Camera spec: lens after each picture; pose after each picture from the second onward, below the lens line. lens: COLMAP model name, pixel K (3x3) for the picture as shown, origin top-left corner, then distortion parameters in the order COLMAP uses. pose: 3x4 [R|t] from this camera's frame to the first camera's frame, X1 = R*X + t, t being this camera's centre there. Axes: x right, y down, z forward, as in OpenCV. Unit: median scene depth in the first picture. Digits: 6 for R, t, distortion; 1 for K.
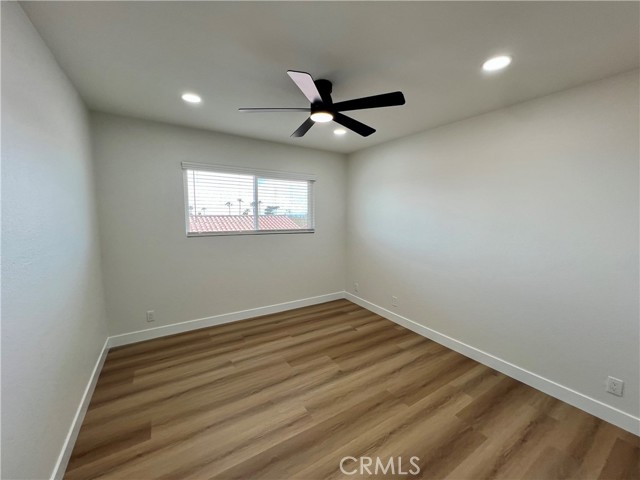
lens RADIAL K [[256.9, 0, 318.7], [0, 256.9, 239.7], [0, 0, 1]] dist [0.001409, -0.000017]
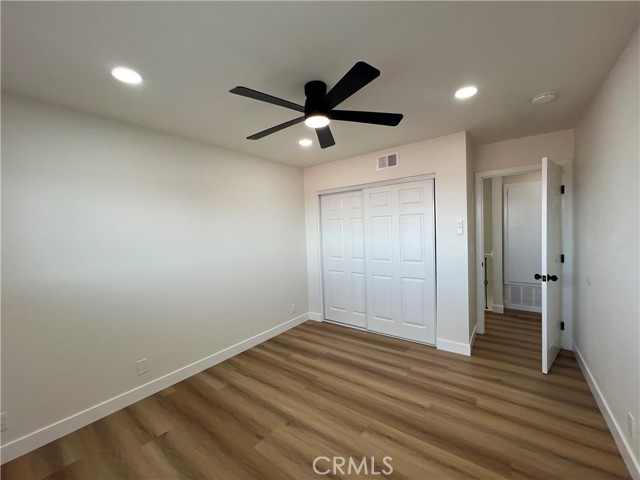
lens RADIAL K [[256.9, 0, 318.3], [0, 256.9, 239.8], [0, 0, 1]] dist [0.001409, -0.000017]
pose [[-0.334638, -0.047383, 0.941155, -0.681533], [0.141973, 0.984800, 0.100061, -0.127500], [-0.931590, 0.167103, -0.322825, 1.070841]]
